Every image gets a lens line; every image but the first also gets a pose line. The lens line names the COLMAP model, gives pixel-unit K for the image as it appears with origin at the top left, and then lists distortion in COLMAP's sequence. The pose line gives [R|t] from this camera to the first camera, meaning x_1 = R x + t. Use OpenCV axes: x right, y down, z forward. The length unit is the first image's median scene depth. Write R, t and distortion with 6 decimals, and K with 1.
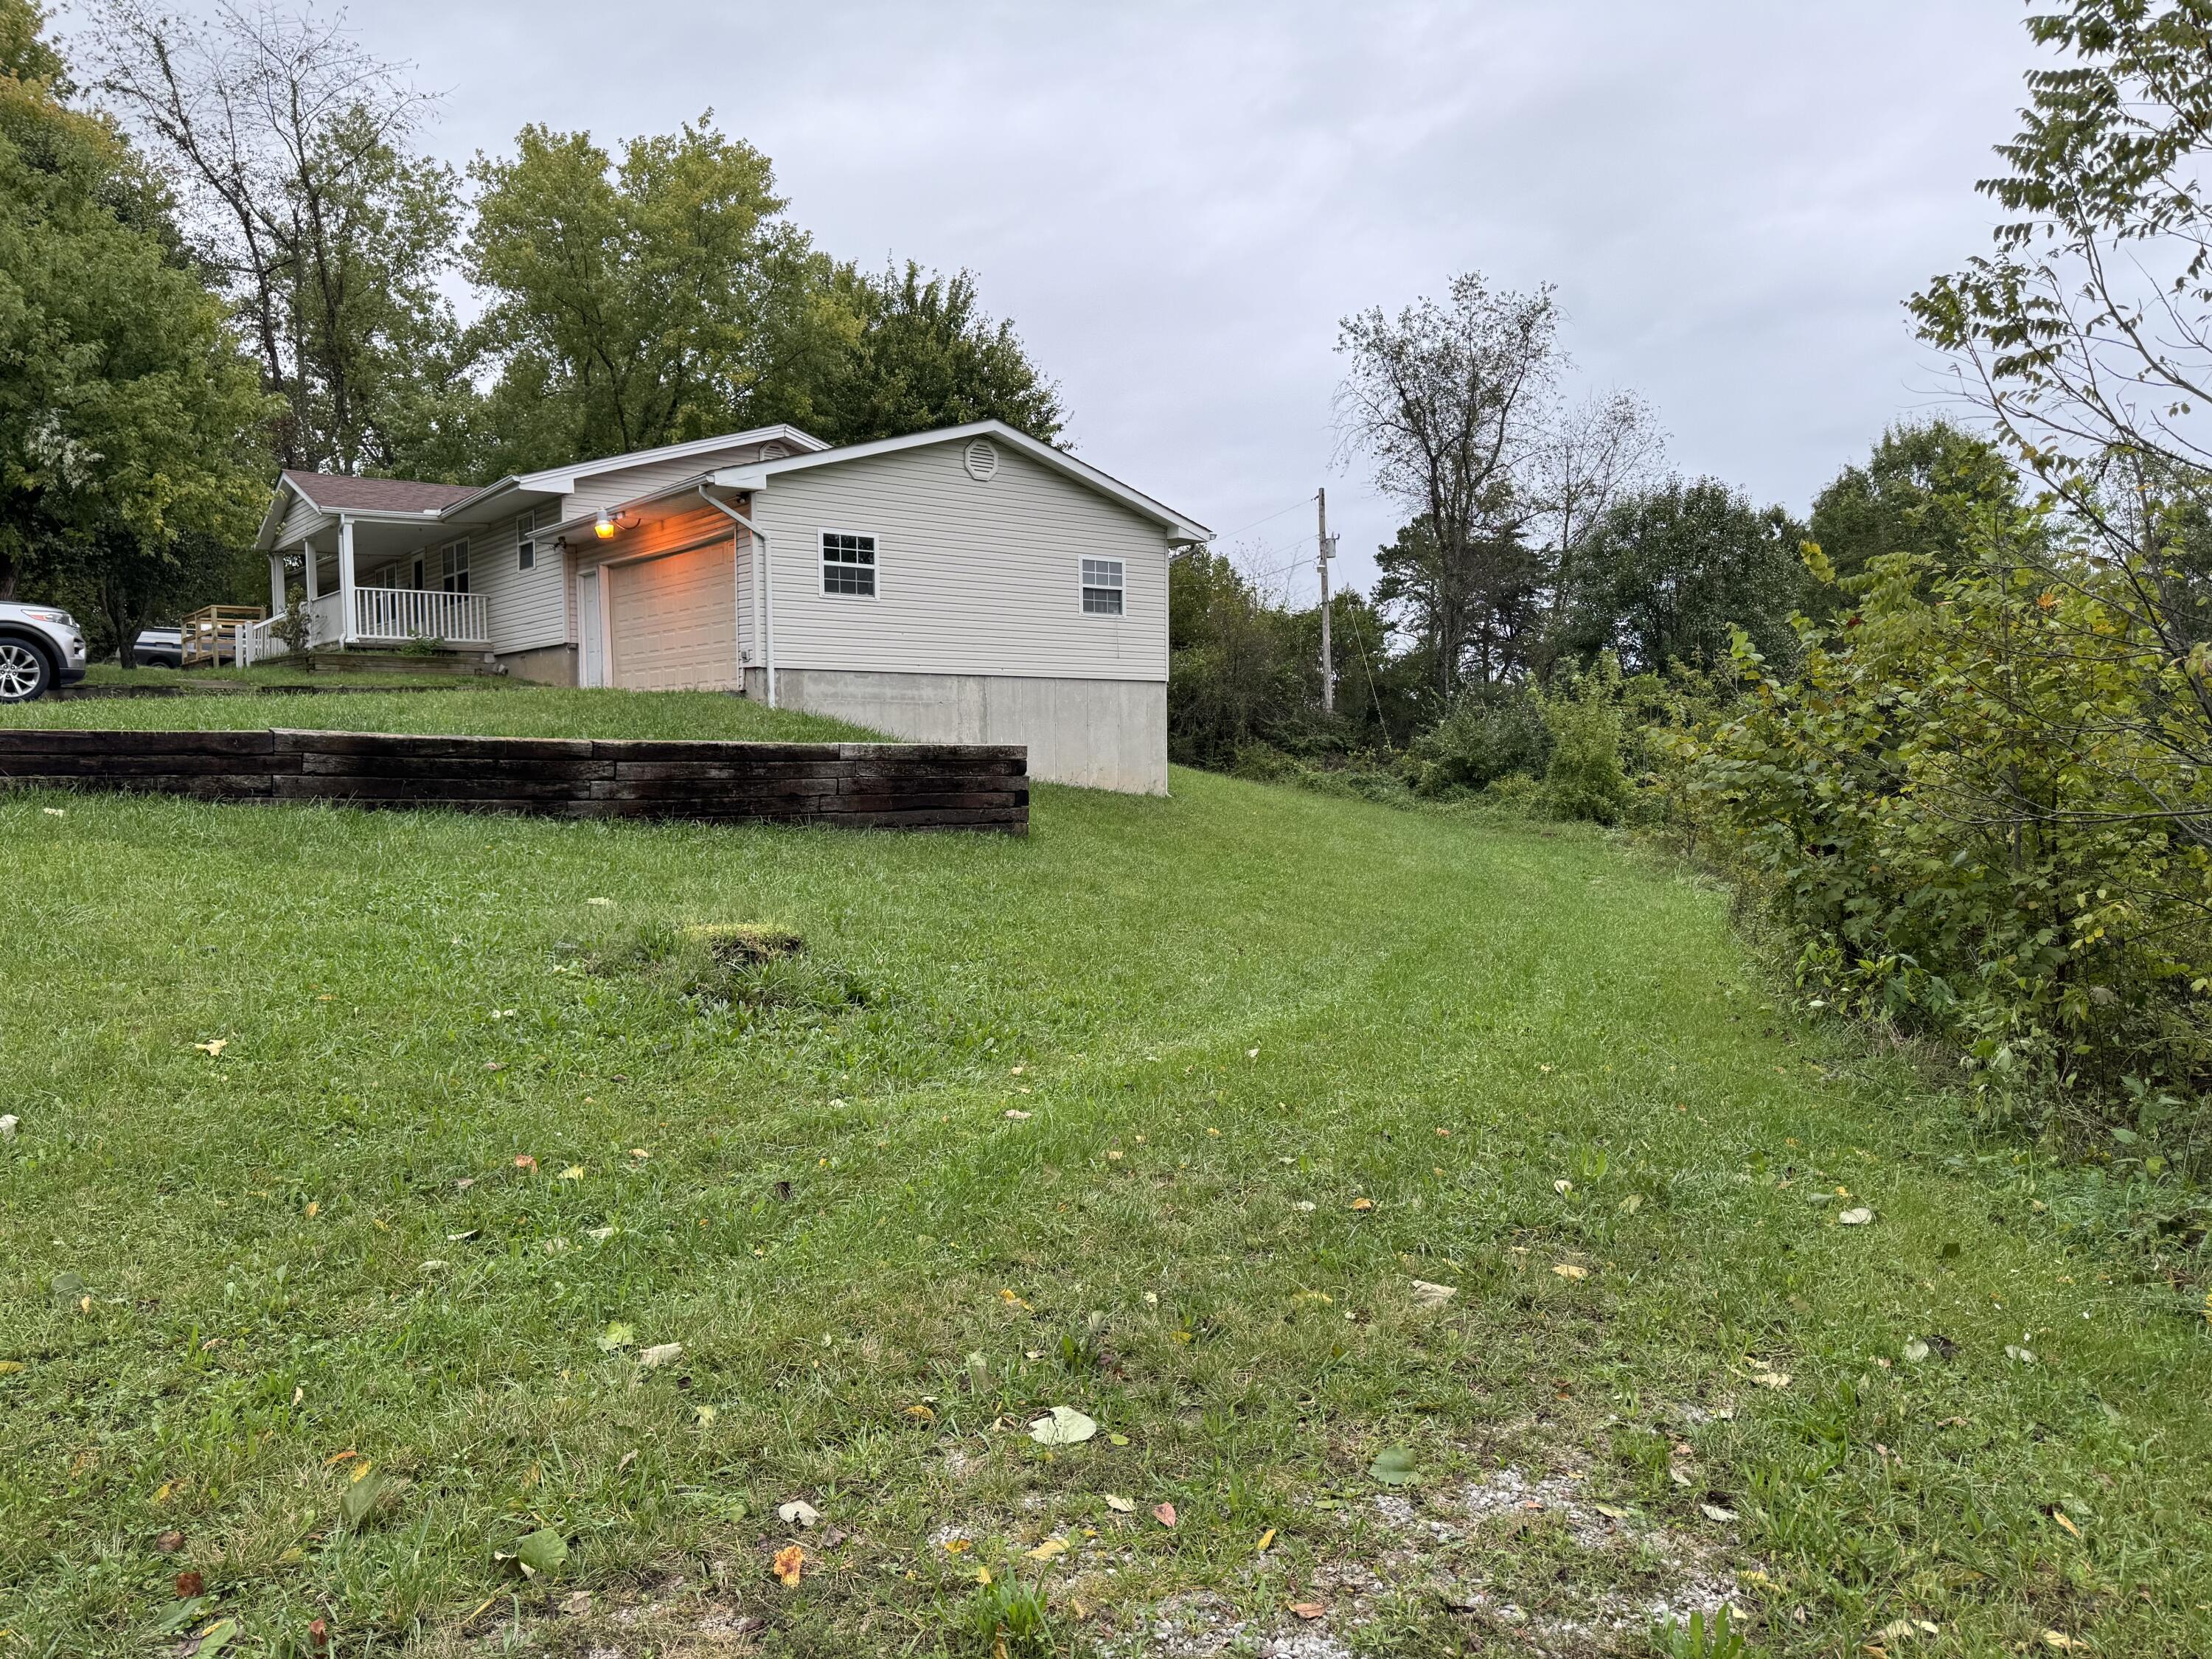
lens RADIAL K [[1548.3, 0, 1106.0], [0, 1548.3, 829.5], [0, 0, 1]] dist [-0.025364, -0.002385]
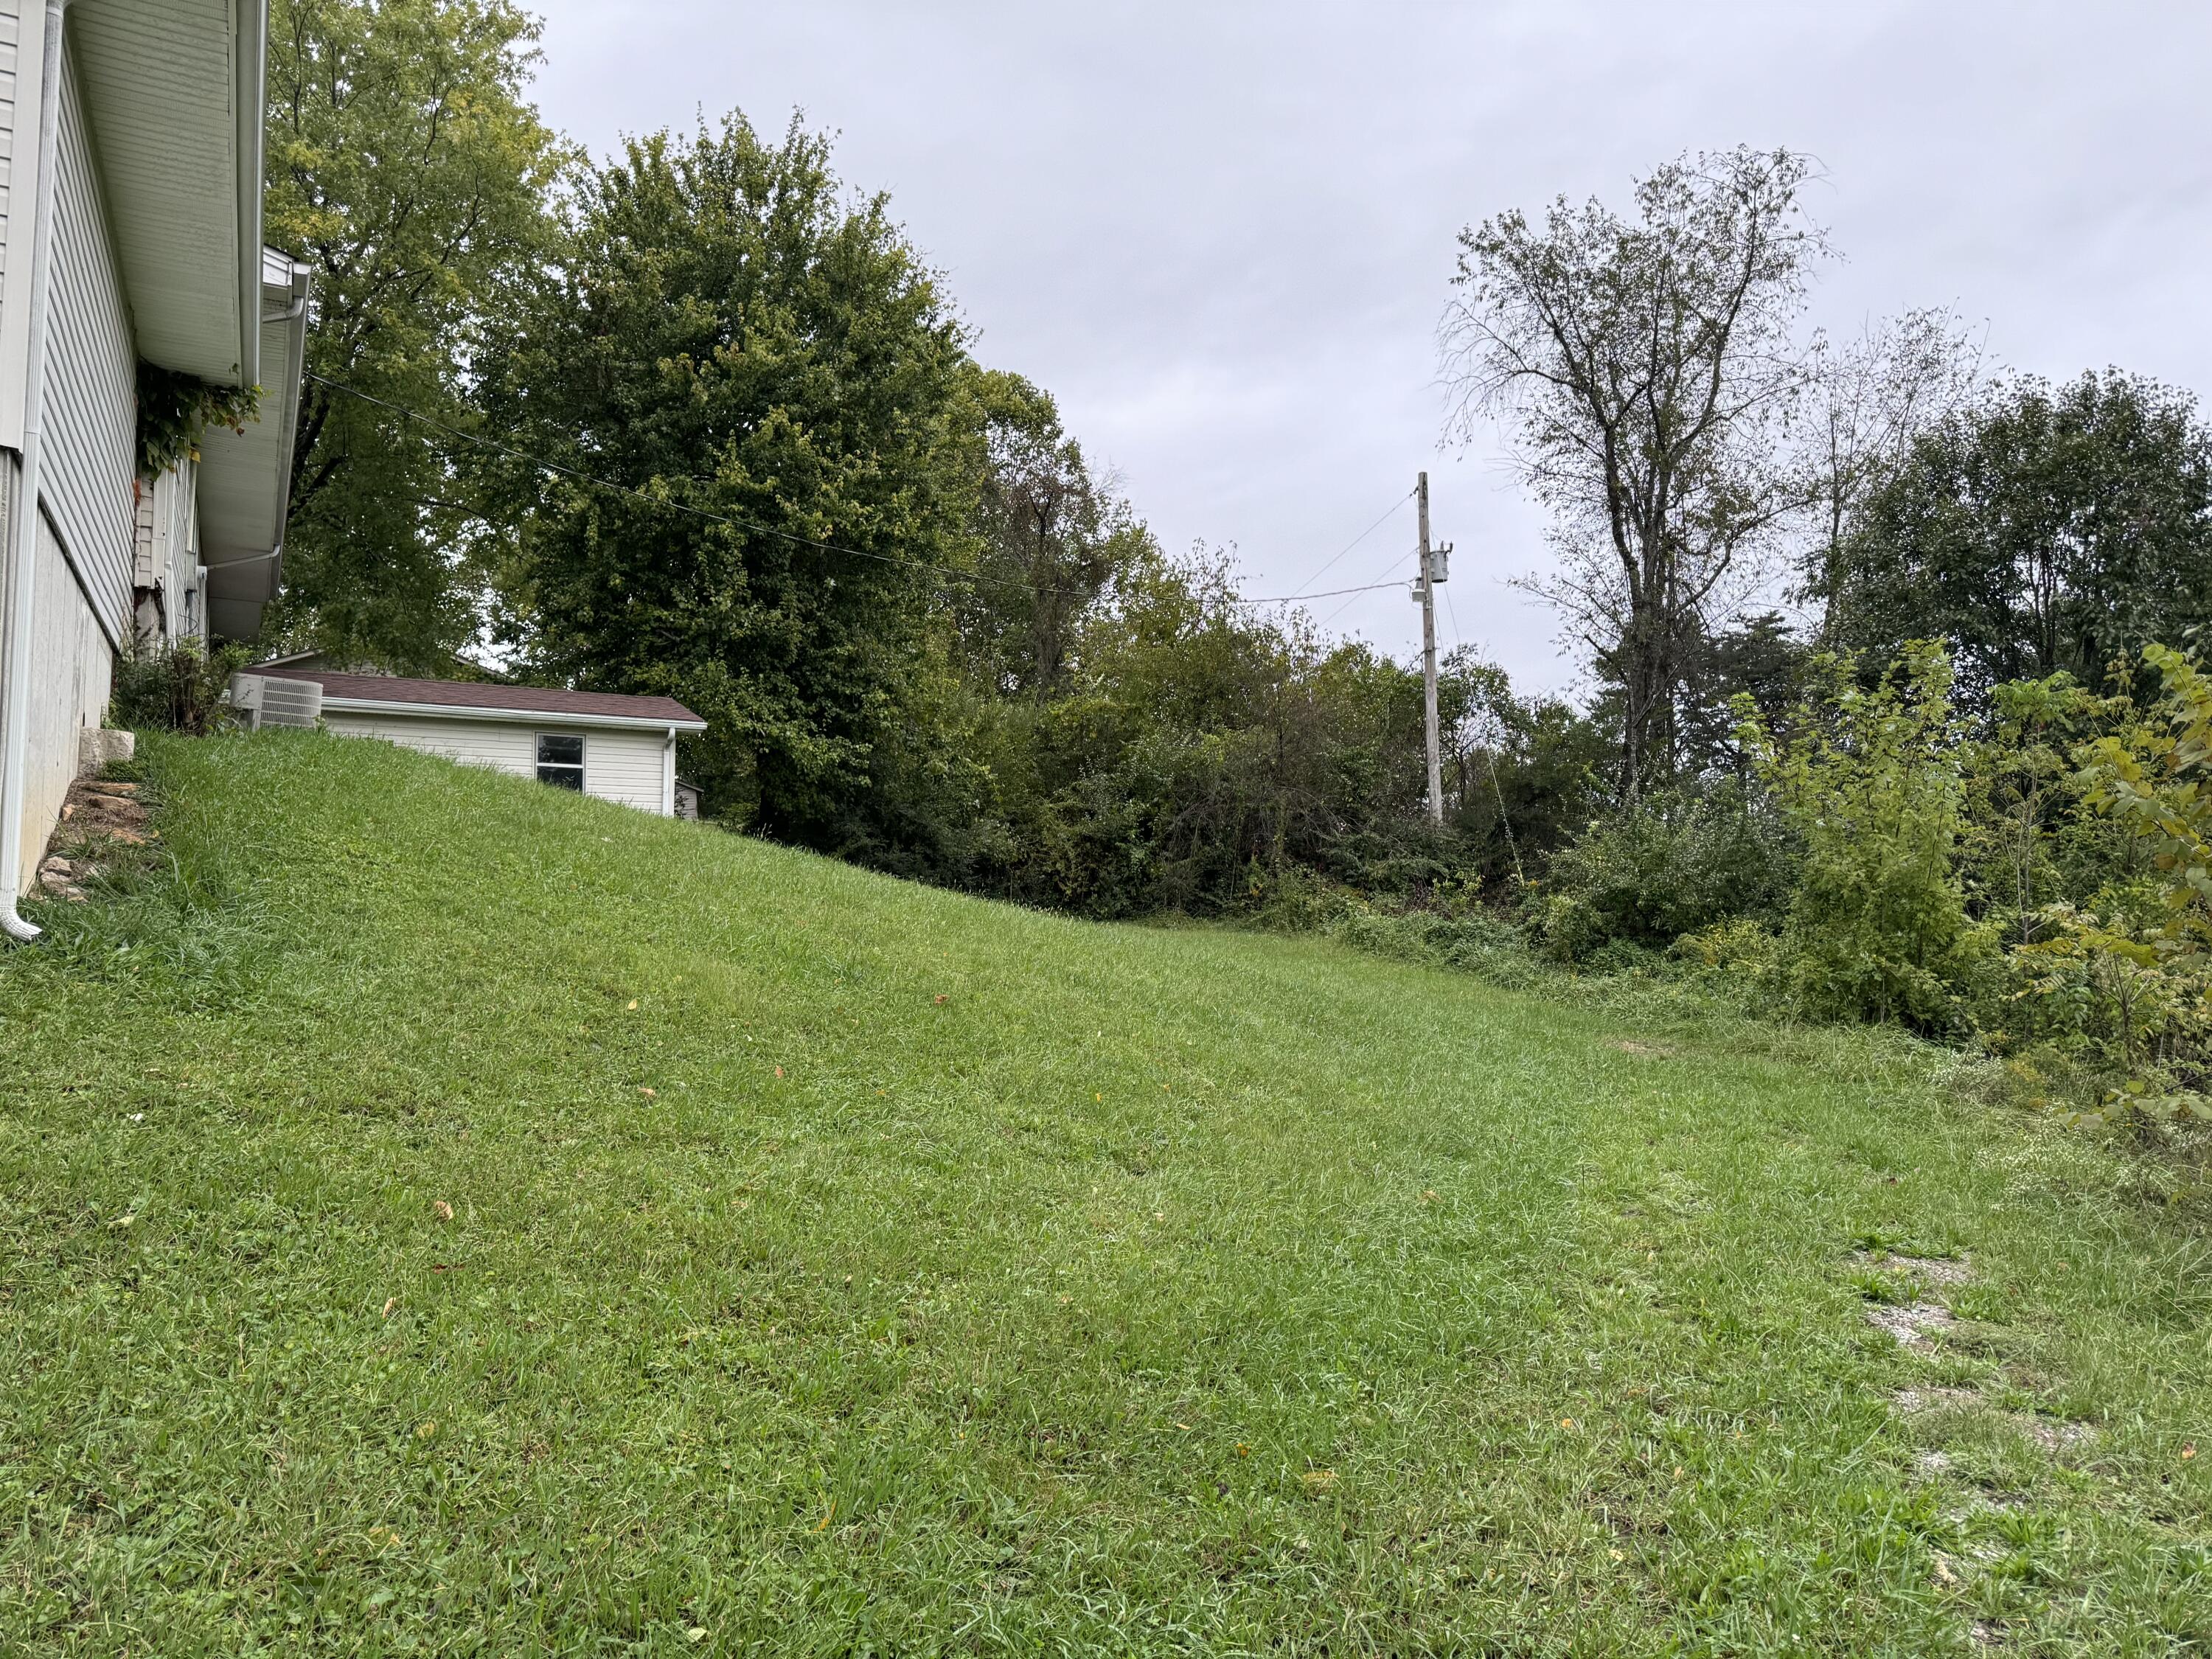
lens RADIAL K [[1548.3, 0, 1106.0], [0, 1548.3, 829.5], [0, 0, 1]] dist [-0.025364, -0.002385]
pose [[0.986601, 0.001511, -0.163144, 0.137015], [-0.018136, 0.994776, -0.100459, -0.010422], [0.162140, 0.102072, 0.981474, 0.440762]]
